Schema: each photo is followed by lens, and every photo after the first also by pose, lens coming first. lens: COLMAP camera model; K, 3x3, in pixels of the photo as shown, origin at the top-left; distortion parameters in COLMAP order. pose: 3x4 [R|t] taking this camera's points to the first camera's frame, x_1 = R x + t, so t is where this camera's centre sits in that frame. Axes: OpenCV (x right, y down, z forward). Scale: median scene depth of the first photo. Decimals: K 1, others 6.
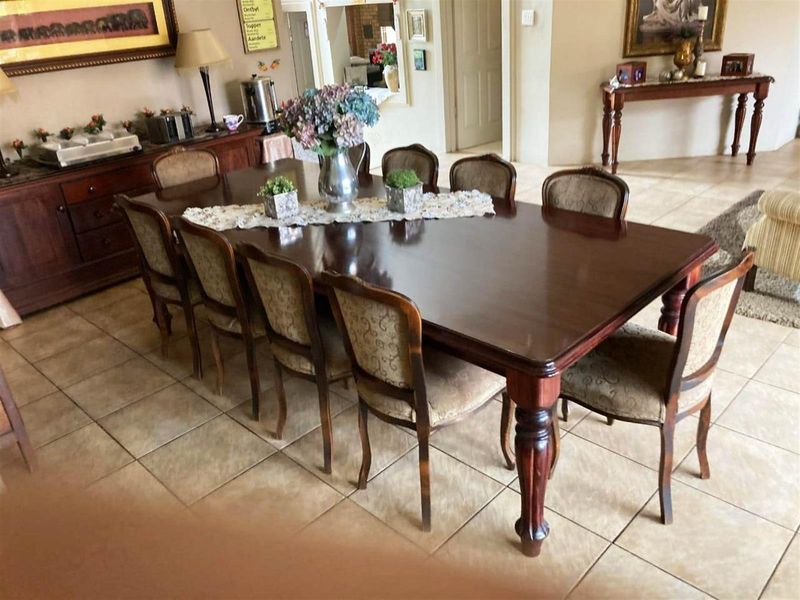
lens RADIAL K [[655.4, 0, 399.3], [0, 655.4, 312.9], [0, 0, 1]] dist [0.010728, 0.006033]
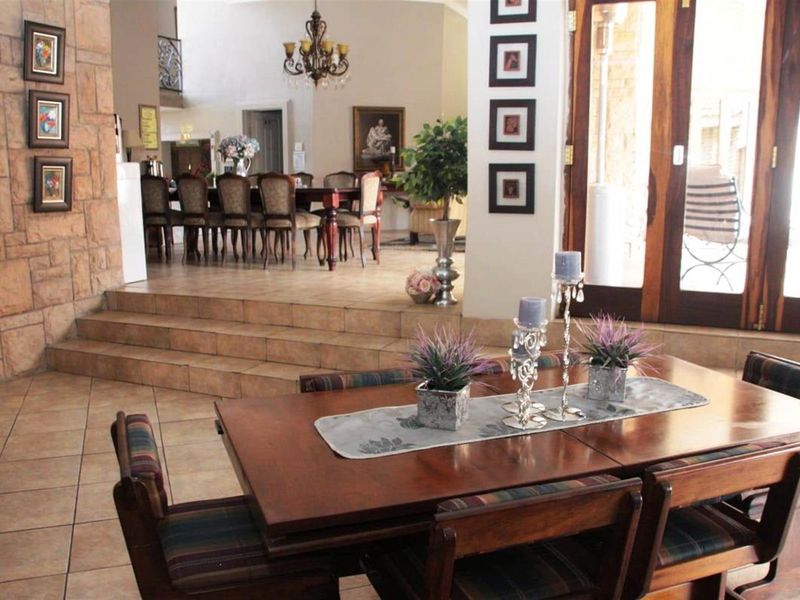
lens RADIAL K [[747.4, 0, 400.8], [0, 747.4, 317.5], [0, 0, 1]] dist [-0.170833, 0.134607]
pose [[0.934888, 0.002386, 0.354935, -0.486136], [0.096225, 0.960825, -0.259914, 1.029616], [-0.341650, 0.277144, 0.898035, -1.423722]]
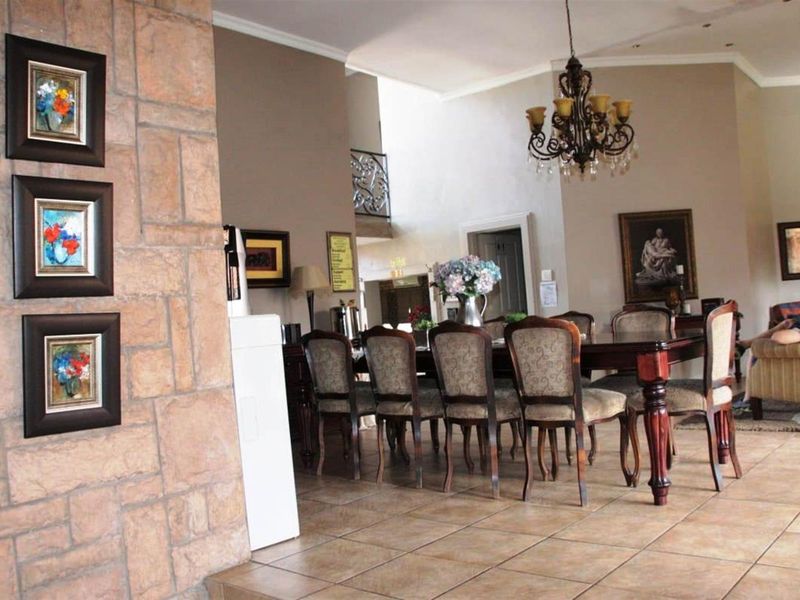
lens RADIAL K [[747.4, 0, 400.8], [0, 747.4, 317.5], [0, 0, 1]] dist [-0.170833, 0.134607]
pose [[0.998354, -0.002747, 0.057286, -0.327535], [0.028152, 0.893708, -0.447764, 0.493936], [-0.049967, 0.448640, 0.892315, -0.411567]]
